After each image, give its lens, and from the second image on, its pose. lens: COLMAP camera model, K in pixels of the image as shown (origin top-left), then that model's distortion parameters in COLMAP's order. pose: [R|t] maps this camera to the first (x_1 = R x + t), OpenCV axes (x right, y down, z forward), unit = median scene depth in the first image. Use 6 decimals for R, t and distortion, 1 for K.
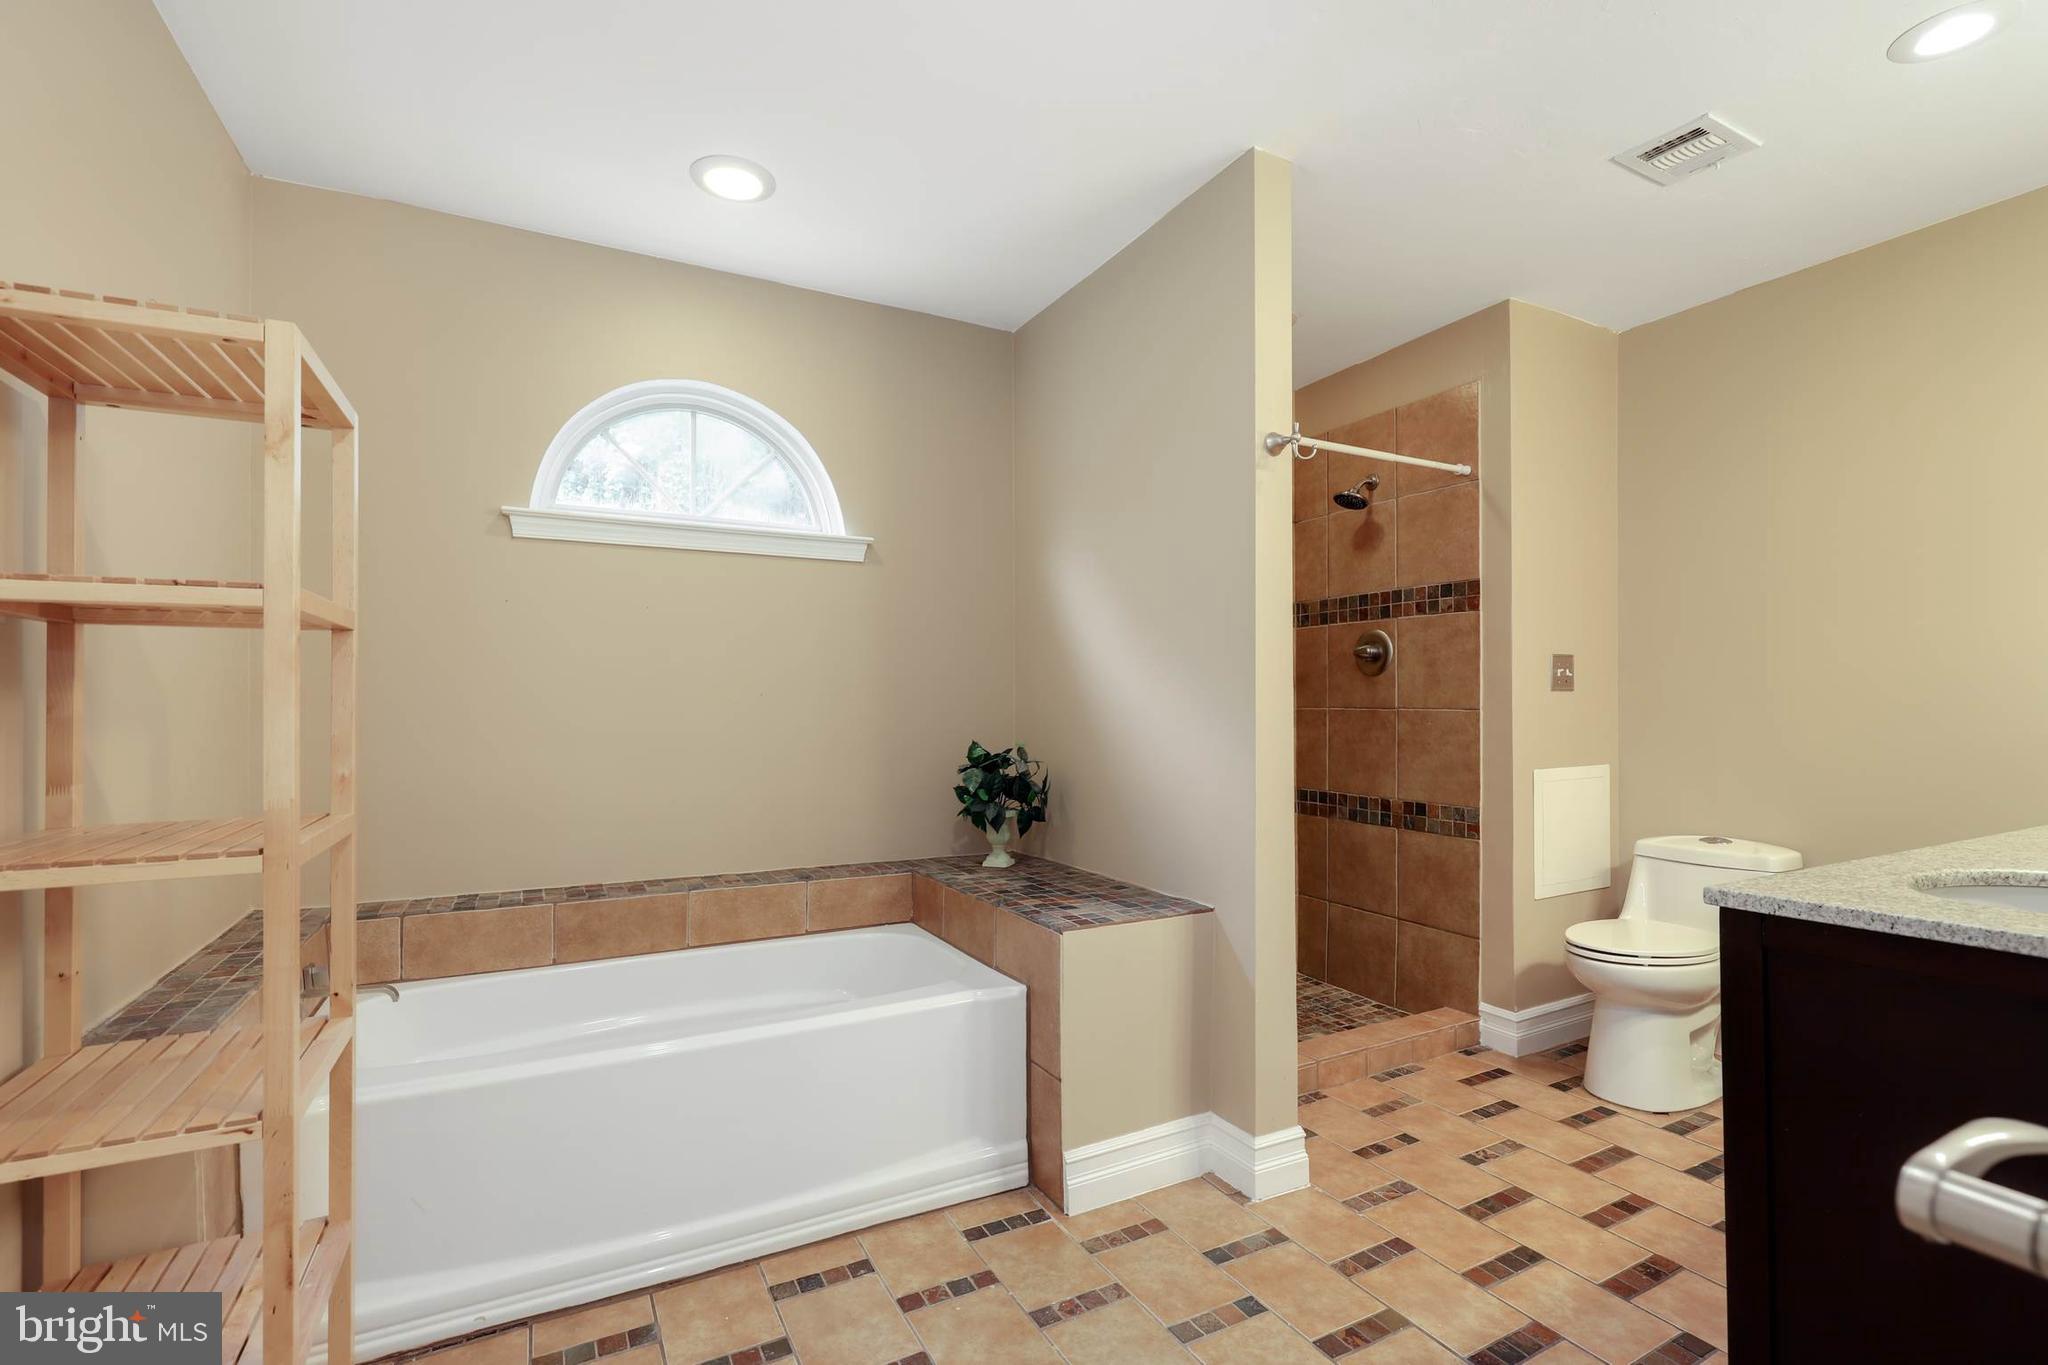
lens RADIAL K [[922.6, 0, 1027.0], [0, 922.6, 693.8], [0, 0, 1]] dist [0.002235, -0.000342]
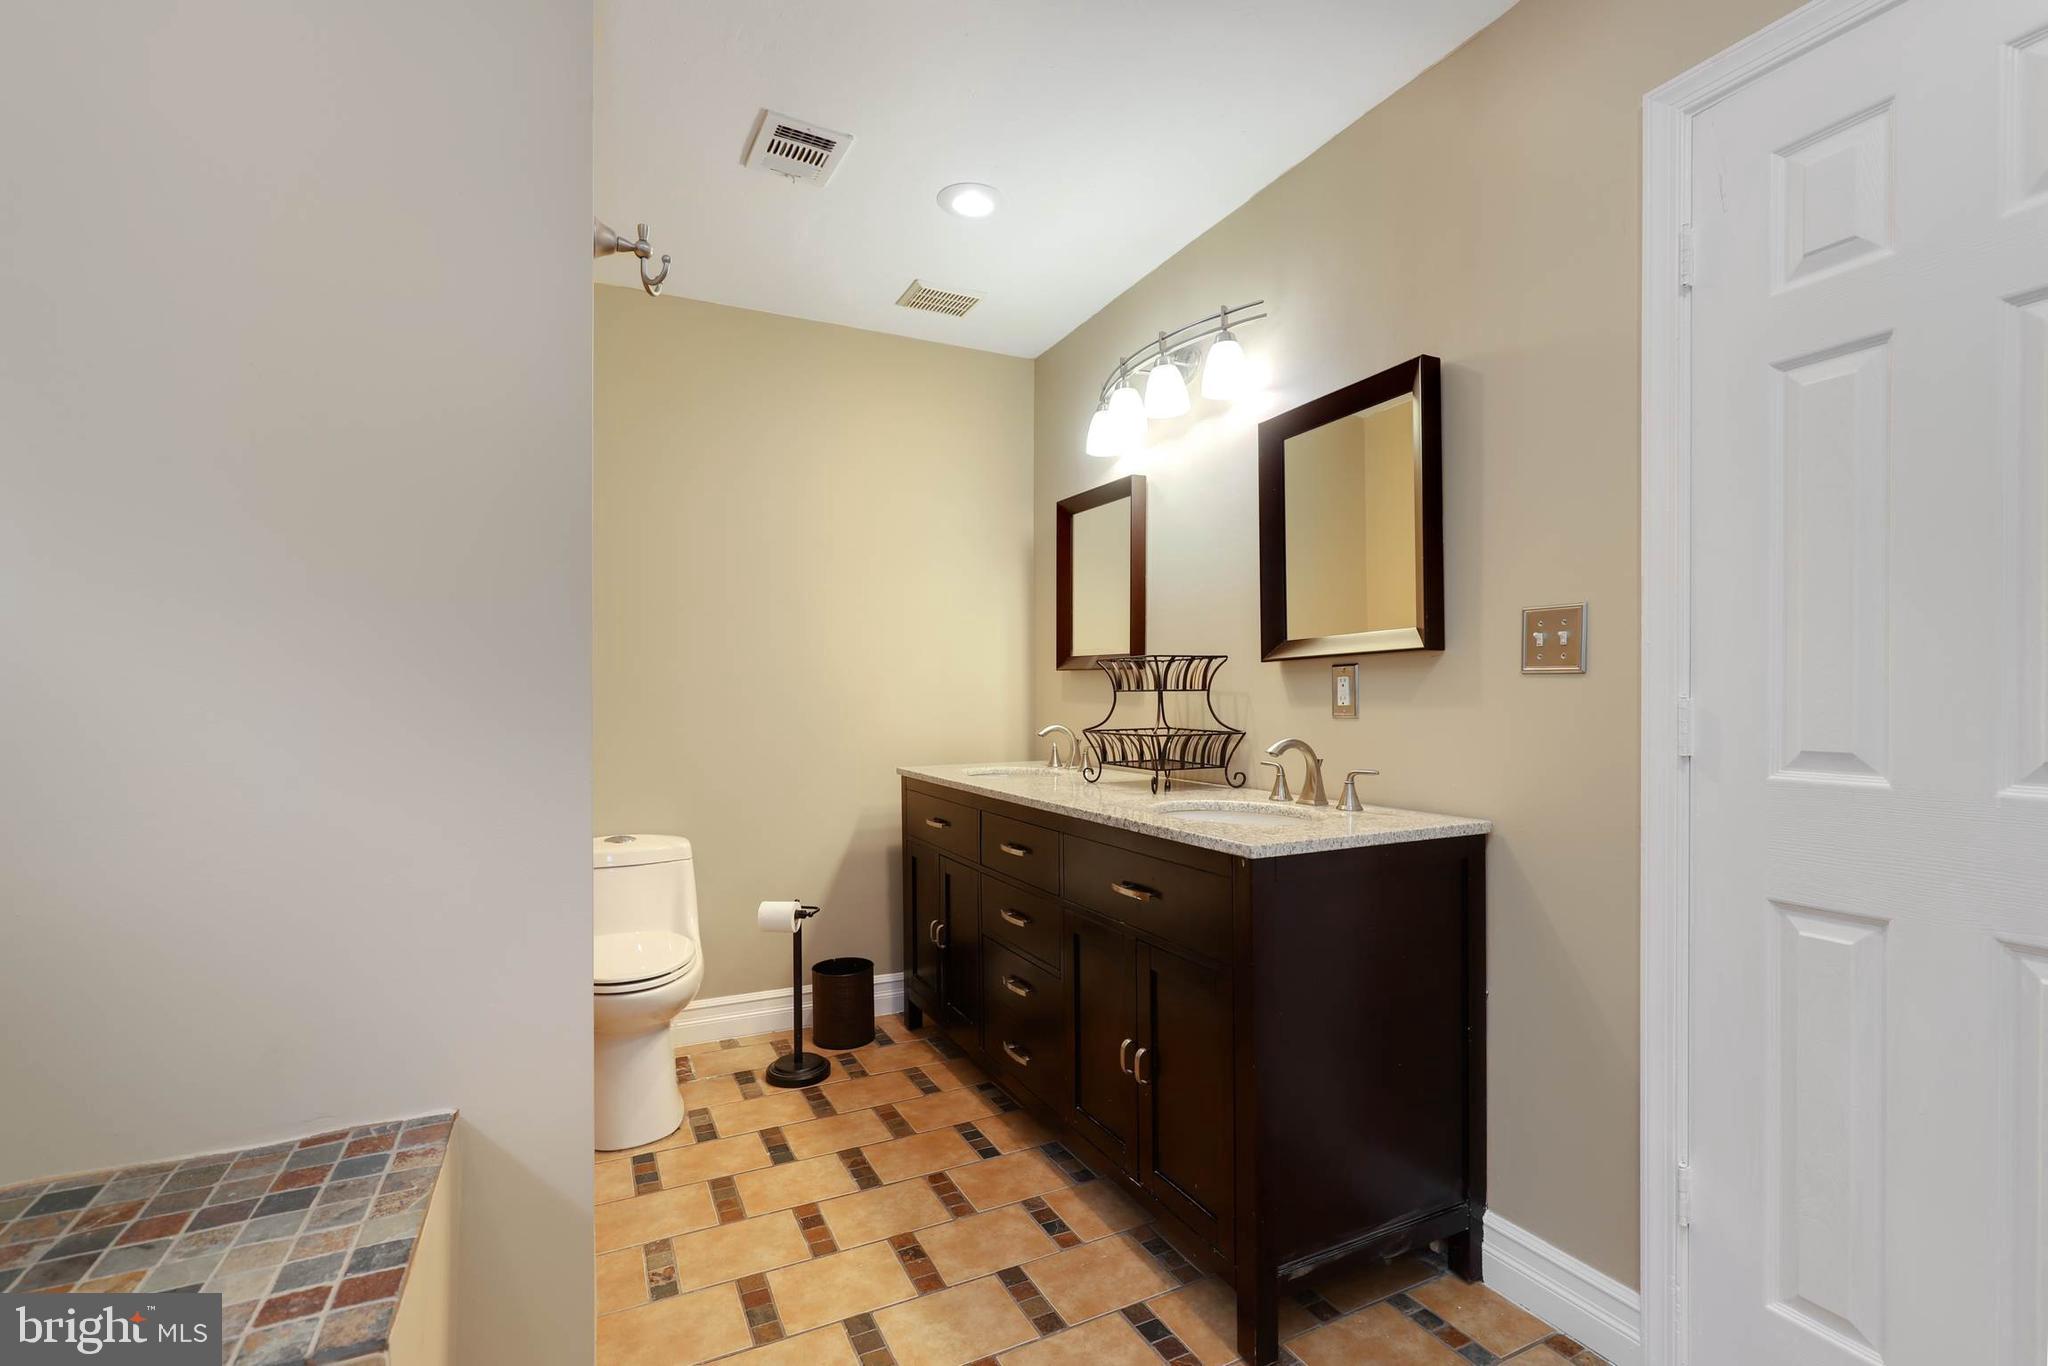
lens RADIAL K [[922.6, 0, 1021.3], [0, 922.6, 693.1], [0, 0, 1]] dist [0.002235, -0.000342]
pose [[0.043567, 0.009304, 0.999007, -0.292853], [-0.009183, 0.999918, -0.008912, 0.010059], [-0.999008, -0.008786, 0.043649, 0.704928]]
